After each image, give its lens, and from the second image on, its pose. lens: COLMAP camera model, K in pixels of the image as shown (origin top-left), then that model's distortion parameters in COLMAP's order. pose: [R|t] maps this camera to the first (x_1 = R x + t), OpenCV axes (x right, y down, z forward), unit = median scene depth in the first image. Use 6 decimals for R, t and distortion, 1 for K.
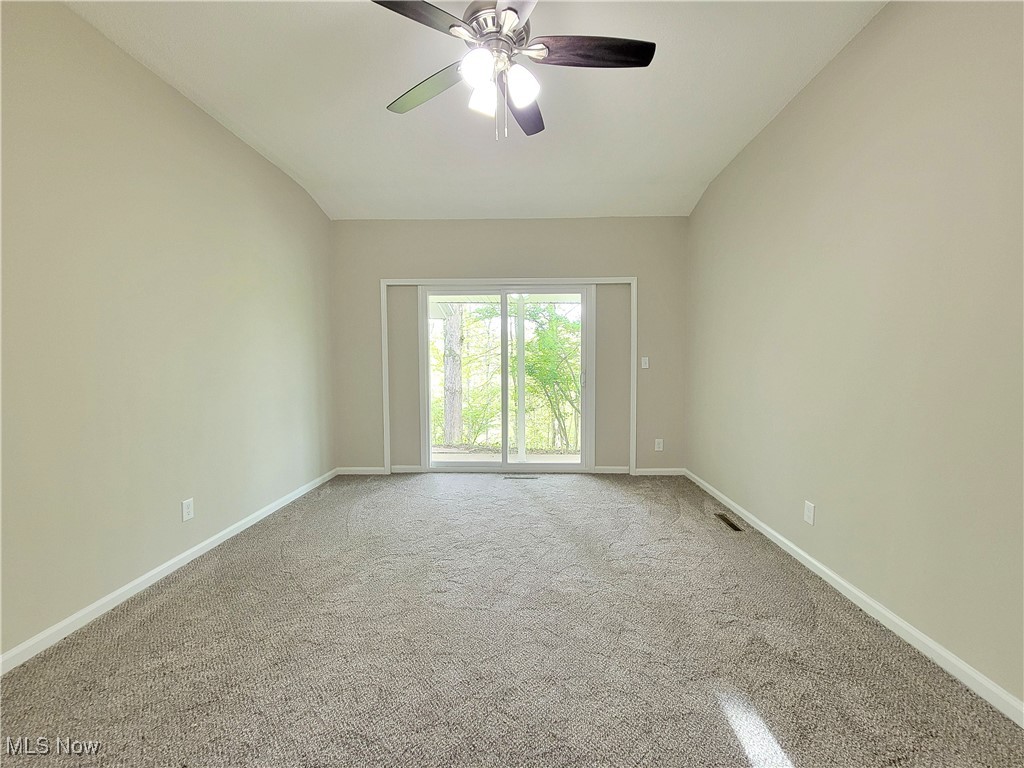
lens RADIAL K [[418.7, 0, 517.6], [0, 418.7, 381.6], [0, 0, 1]] dist [0.004876, -0.002414]
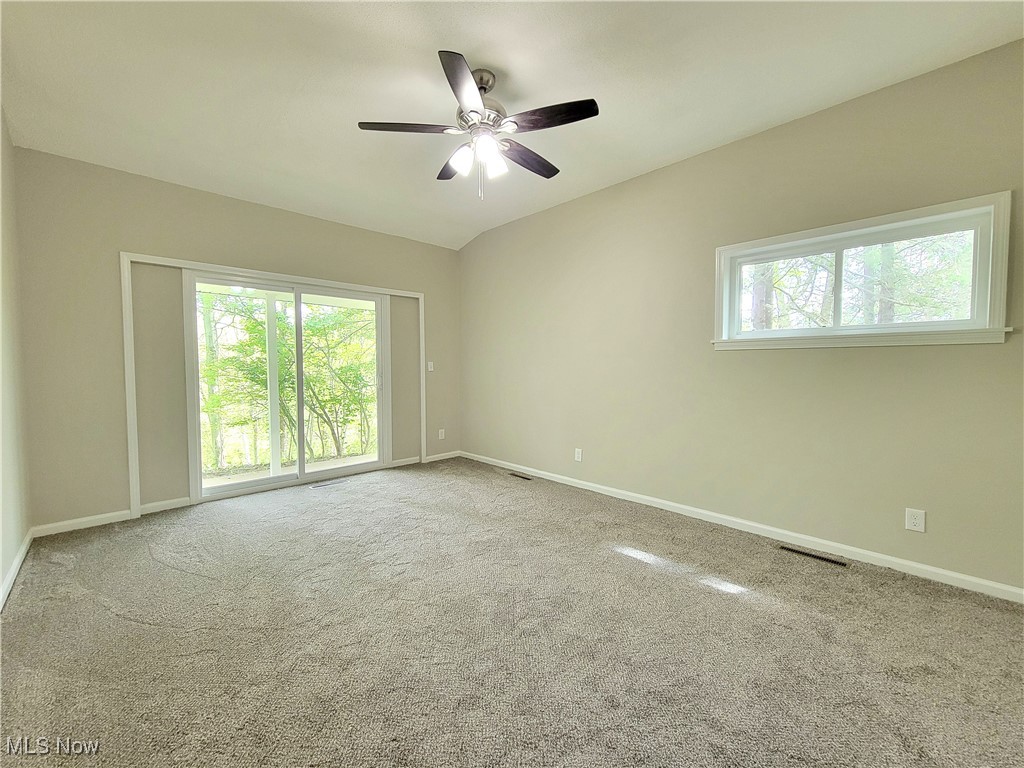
lens RADIAL K [[418.7, 0, 517.6], [0, 418.7, 381.6], [0, 0, 1]] dist [0.004876, -0.002414]
pose [[0.690835, -0.025582, 0.722560, -0.424472], [0.032697, 0.999457, 0.004125, 0.001201], [-0.722273, 0.020776, 0.691296, 0.002440]]
